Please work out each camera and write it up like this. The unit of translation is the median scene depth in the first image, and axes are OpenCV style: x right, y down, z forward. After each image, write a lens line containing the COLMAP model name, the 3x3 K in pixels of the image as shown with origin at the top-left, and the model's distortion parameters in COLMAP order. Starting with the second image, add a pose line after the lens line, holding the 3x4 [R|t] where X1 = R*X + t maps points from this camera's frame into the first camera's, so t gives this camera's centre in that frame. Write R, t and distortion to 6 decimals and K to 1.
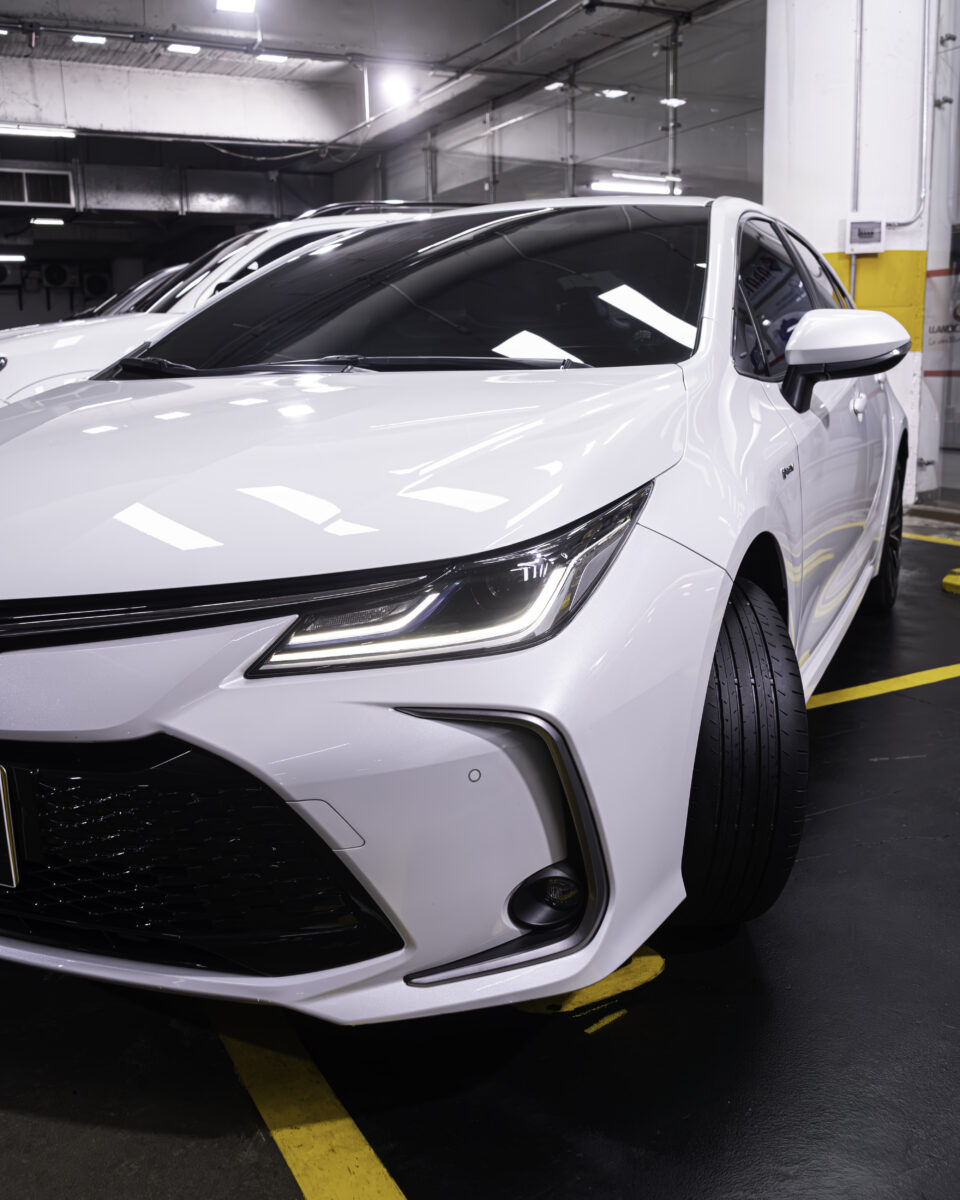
lens RADIAL K [[1145.3, 0, 482.1], [0, 1145.3, 590.5], [0, 0, 1]] dist [-0.014666, 0.000000]
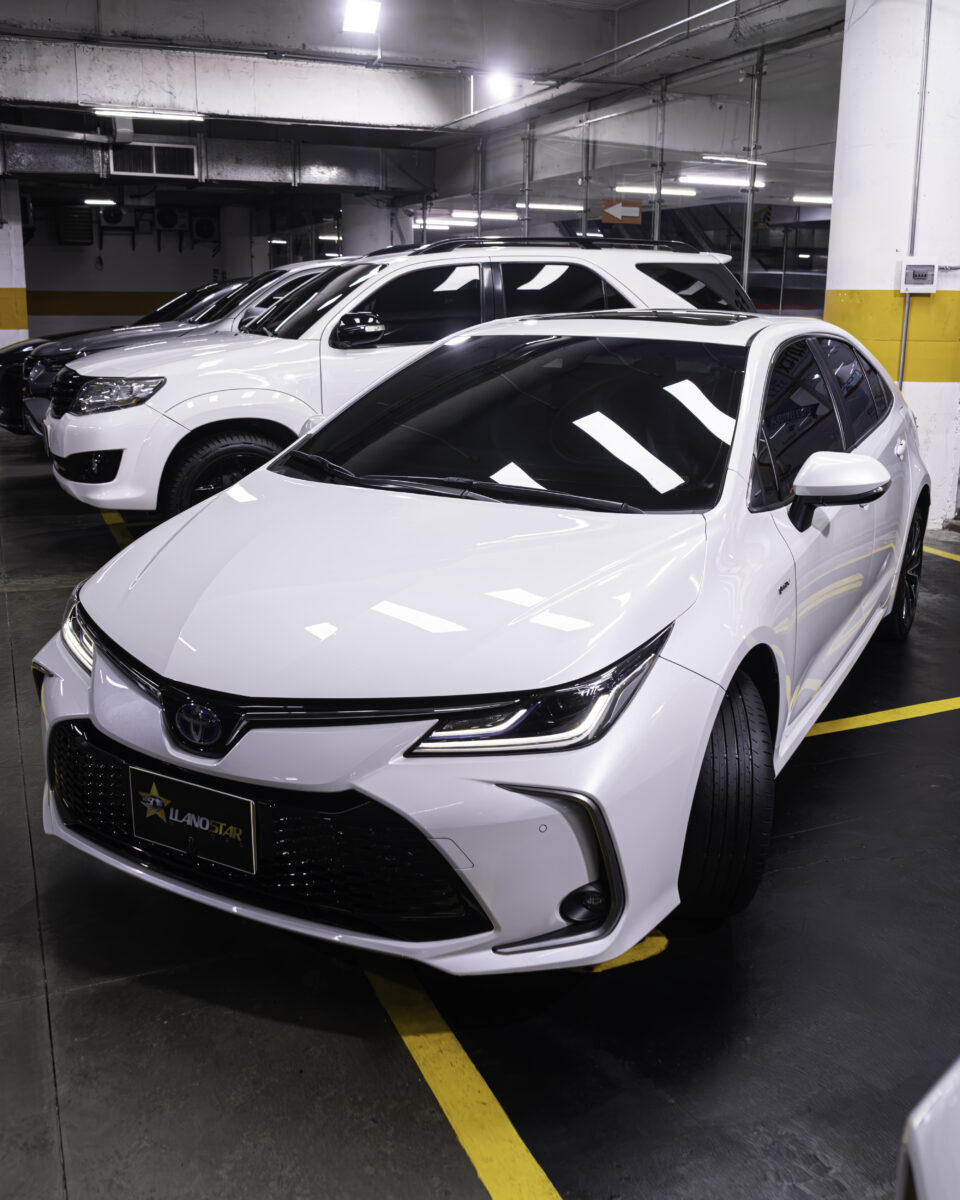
lens RADIAL K [[1145.3, 0, 477.7], [0, 1145.3, 535.8], [0, 0, 1]] dist [-0.014666, 0.000000]
pose [[0.996383, 0.050863, -0.068080, -0.006183], [-0.049693, 0.998588, 0.018770, -0.182182], [0.068938, -0.015319, 0.997503, -0.402542]]
